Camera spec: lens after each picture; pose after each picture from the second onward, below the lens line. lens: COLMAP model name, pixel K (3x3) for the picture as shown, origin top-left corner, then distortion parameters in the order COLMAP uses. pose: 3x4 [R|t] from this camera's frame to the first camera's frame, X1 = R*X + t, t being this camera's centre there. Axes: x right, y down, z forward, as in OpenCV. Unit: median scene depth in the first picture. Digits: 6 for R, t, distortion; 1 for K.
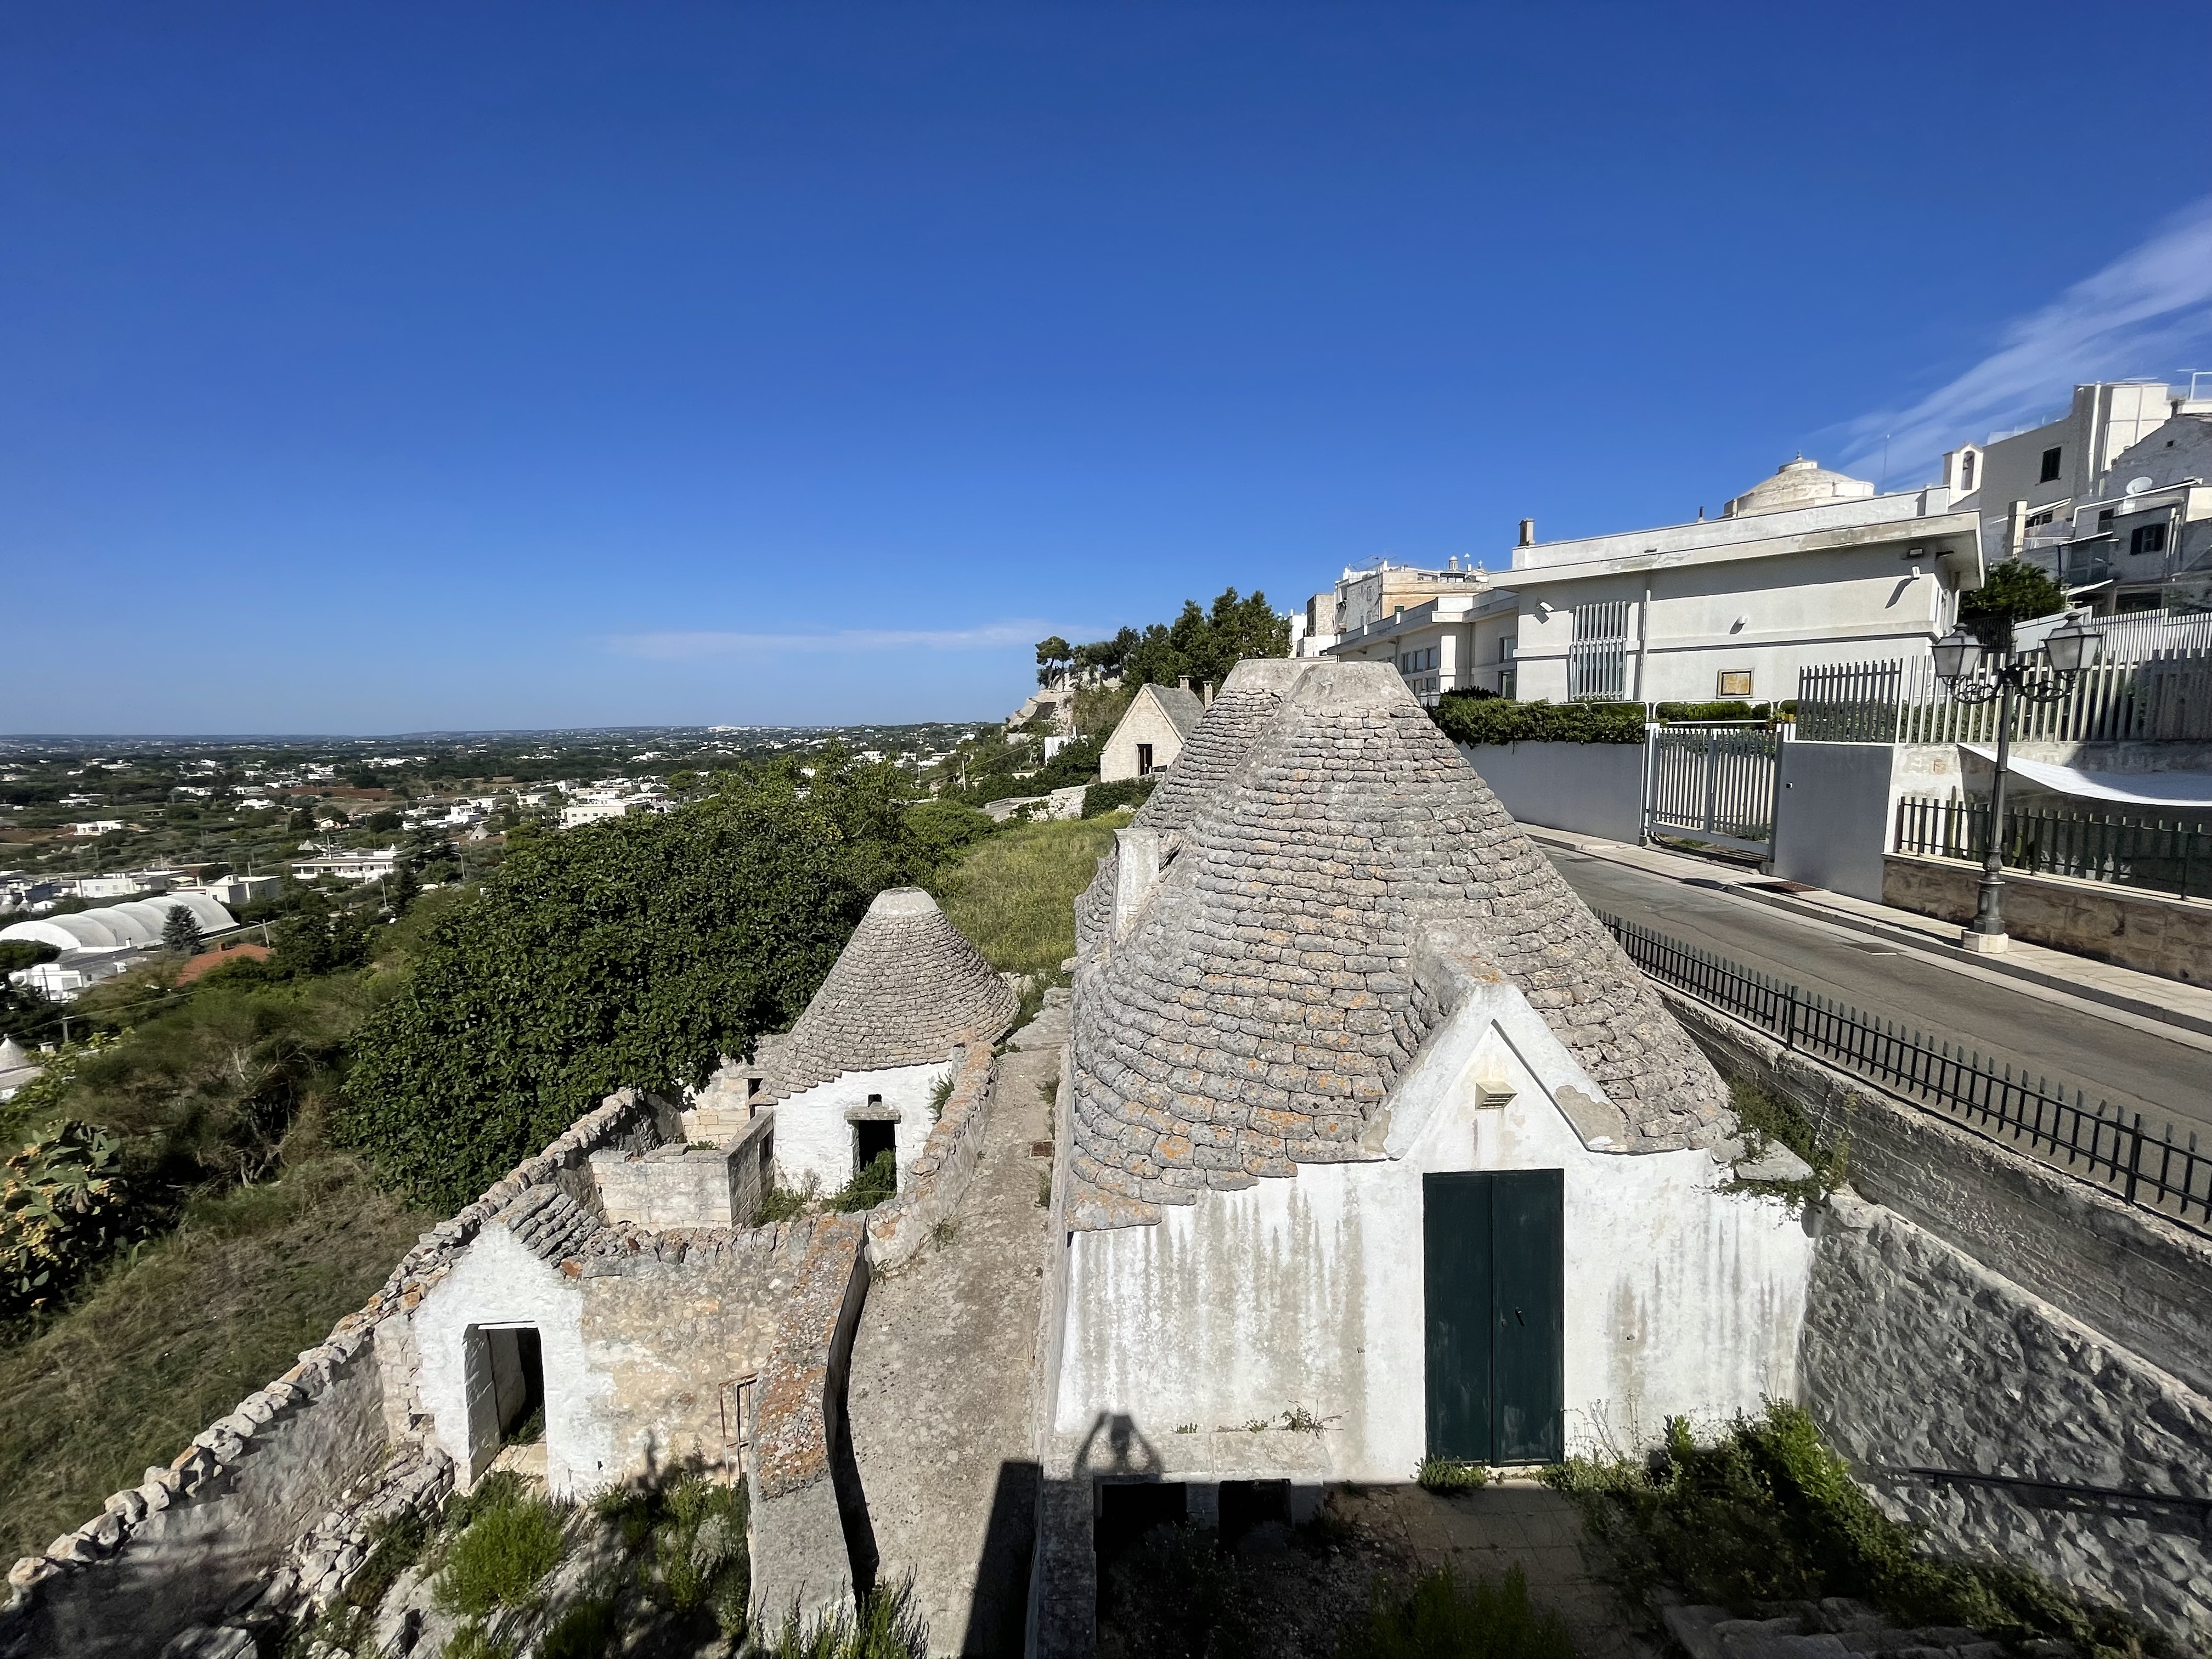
lens RADIAL K [[896.3, 0, 1100.8], [0, 896.3, 829.1], [0, 0, 1]] dist [-0.000812, 0.000076]
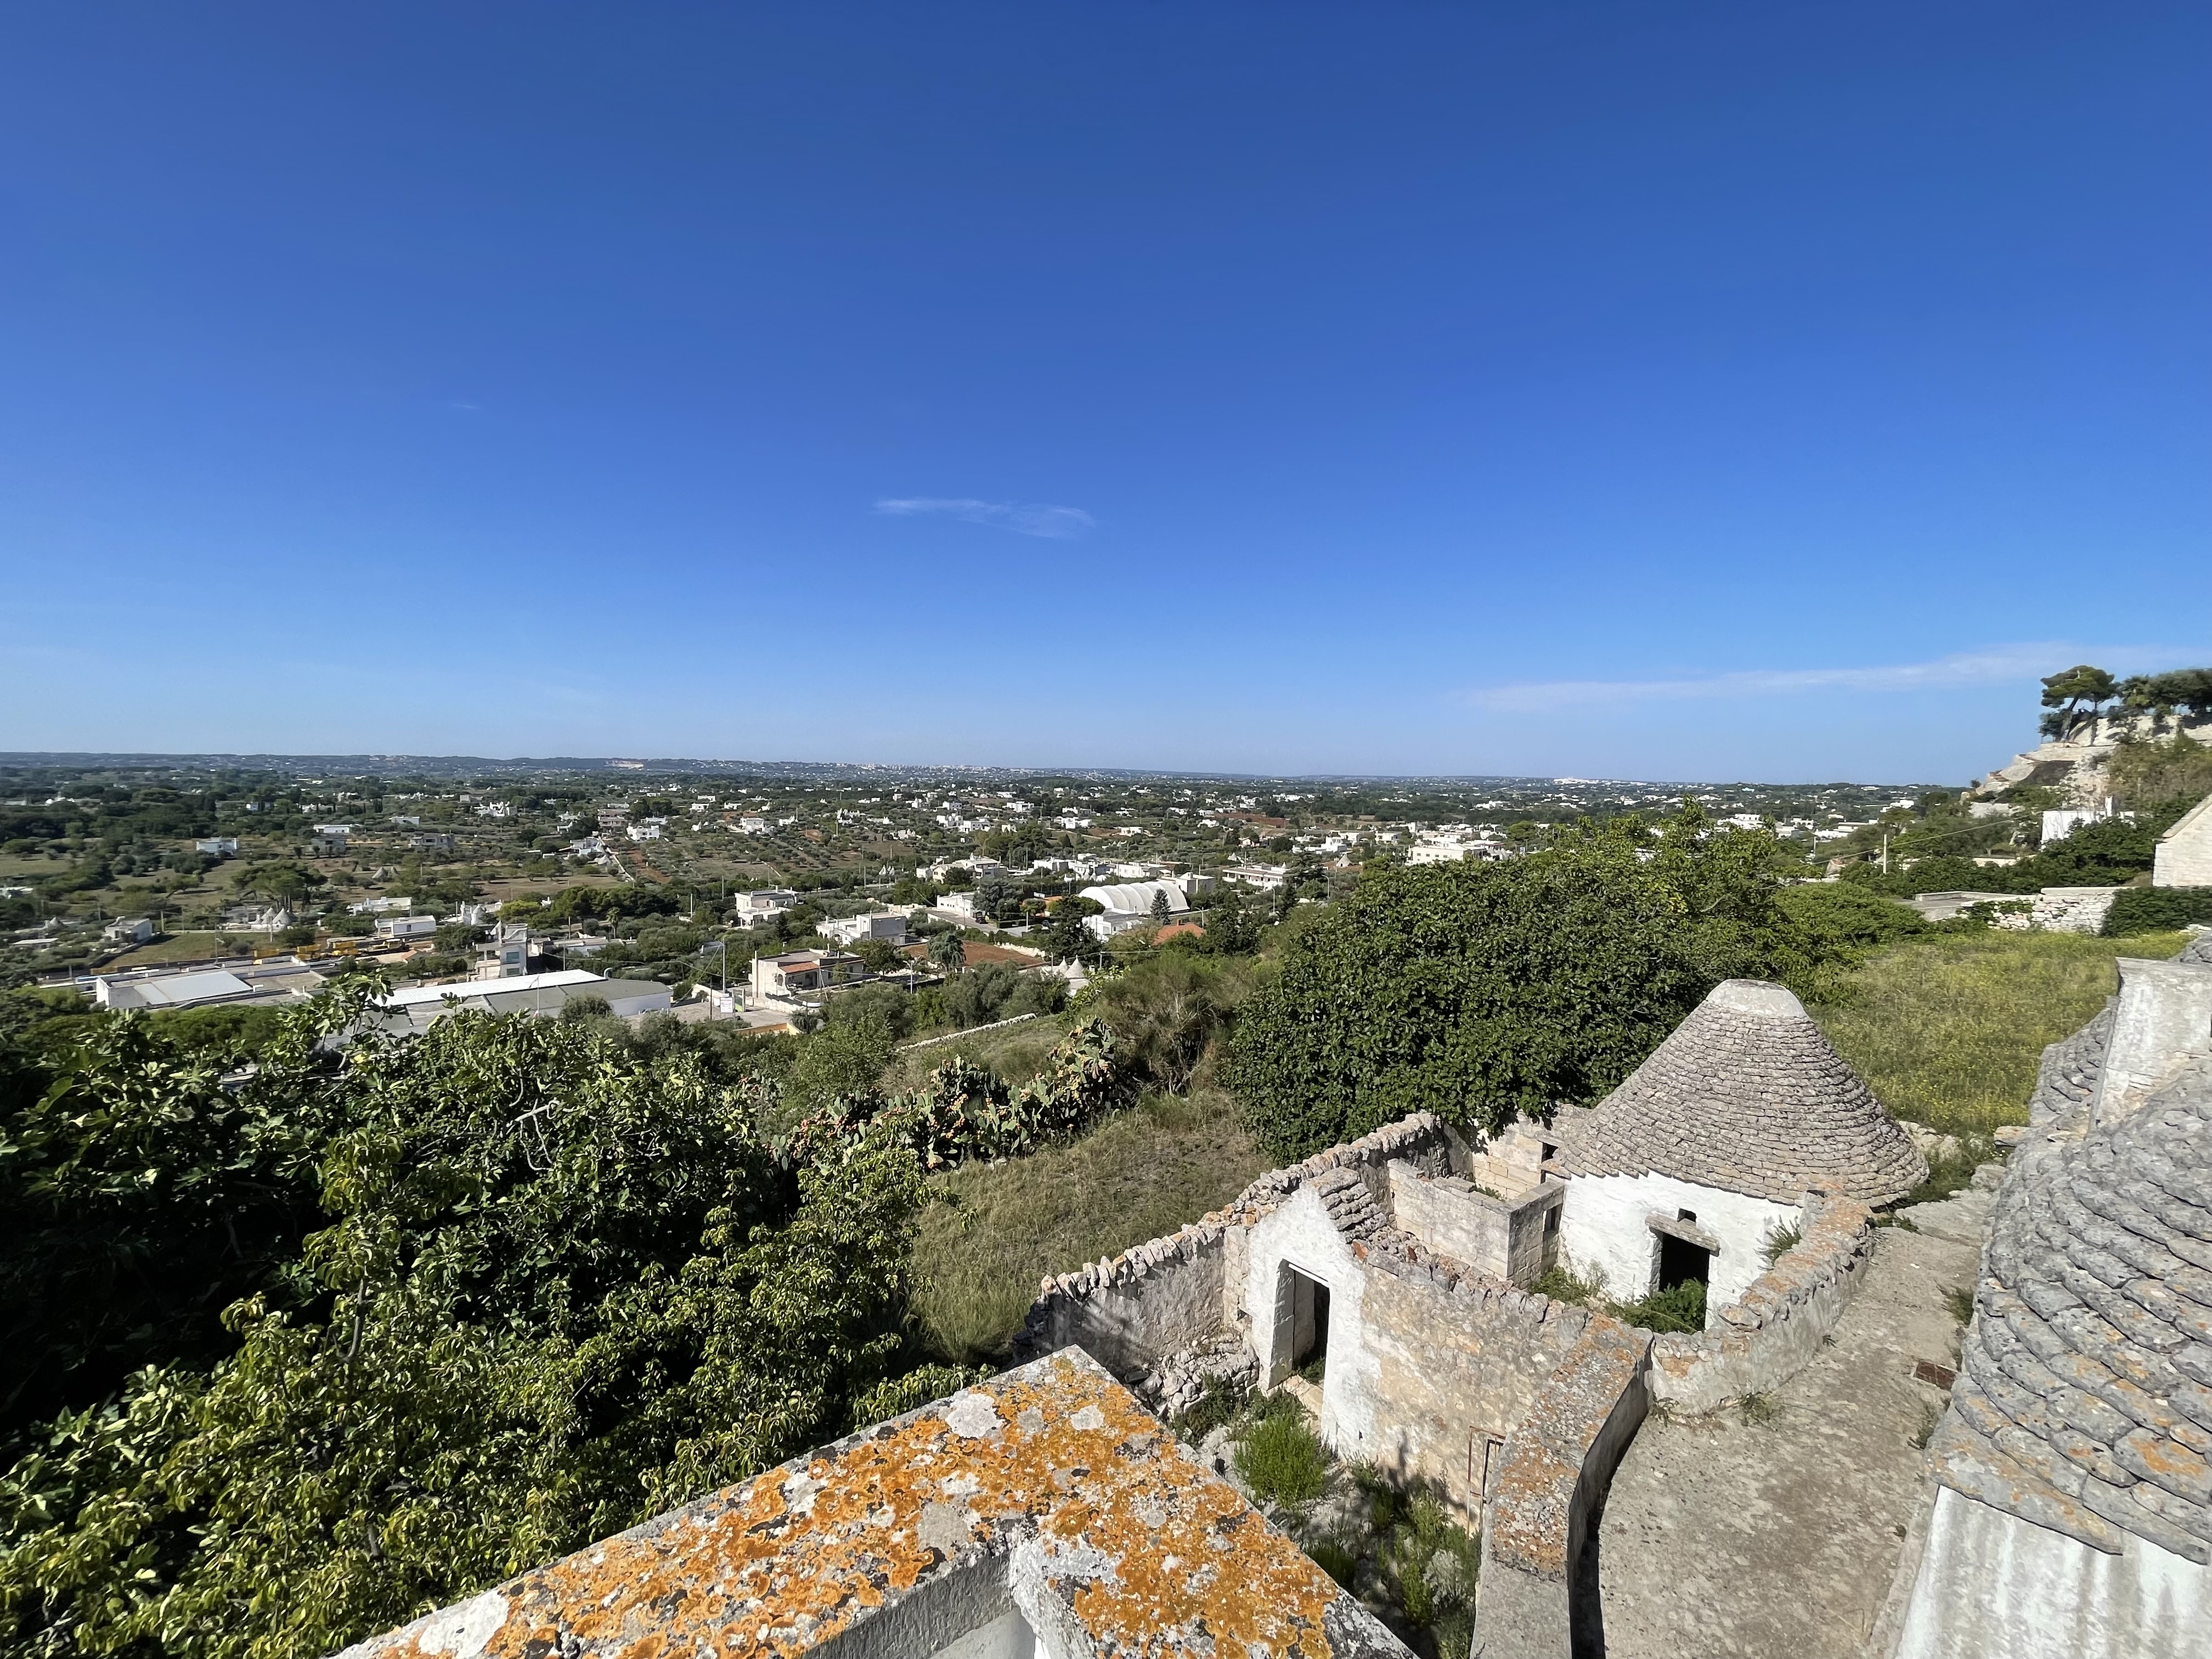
lens RADIAL K [[890.3, 0, 1098.4], [0, 890.3, 816.9], [0, 0, 1]] dist [-0.002596, -0.000486]
pose [[0.633981, 0.067470, -0.770400, 0.023497], [-0.120675, 0.992615, -0.012375, -0.002642], [0.763876, 0.100813, 0.637441, -0.023136]]
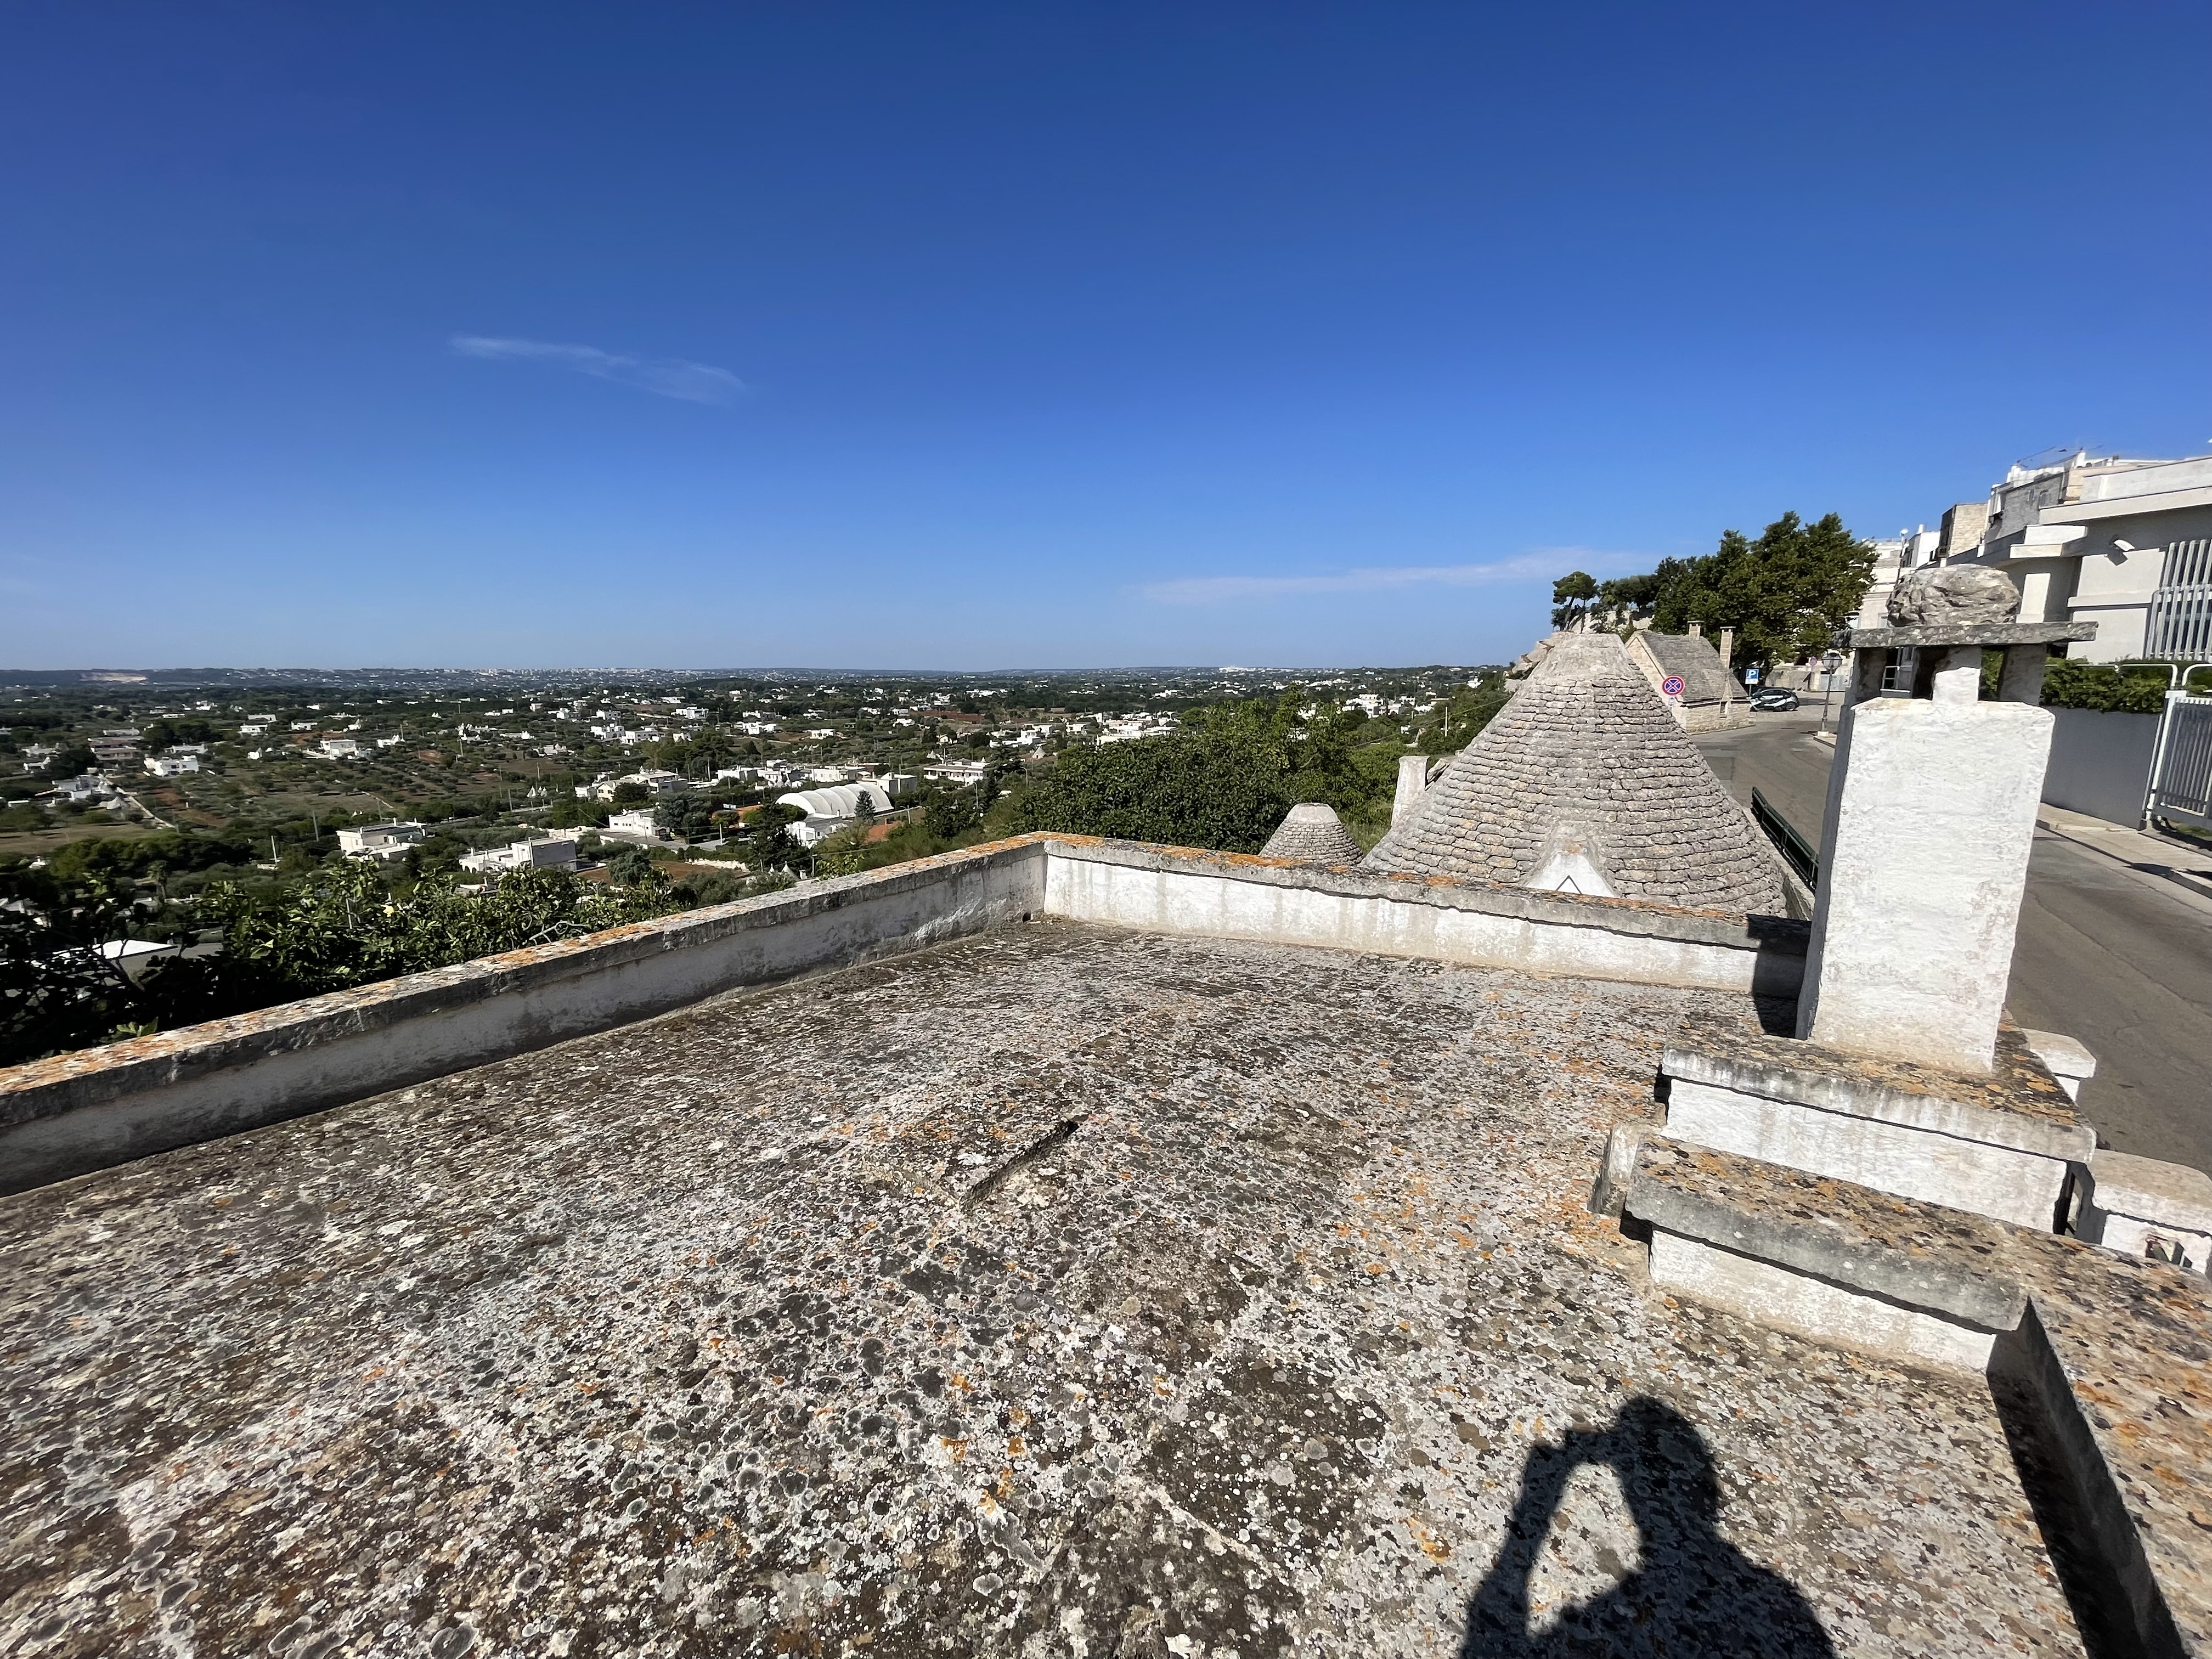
lens RADIAL K [[896.3, 0, 1100.8], [0, 896.3, 829.1], [0, 0, 1]] dist [-0.000812, 0.000076]
pose [[0.857251, 0.101910, -0.504713, 0.227568], [-0.069828, 0.994172, 0.082137, 0.022321], [0.510142, -0.035169, 0.859371, -0.372764]]
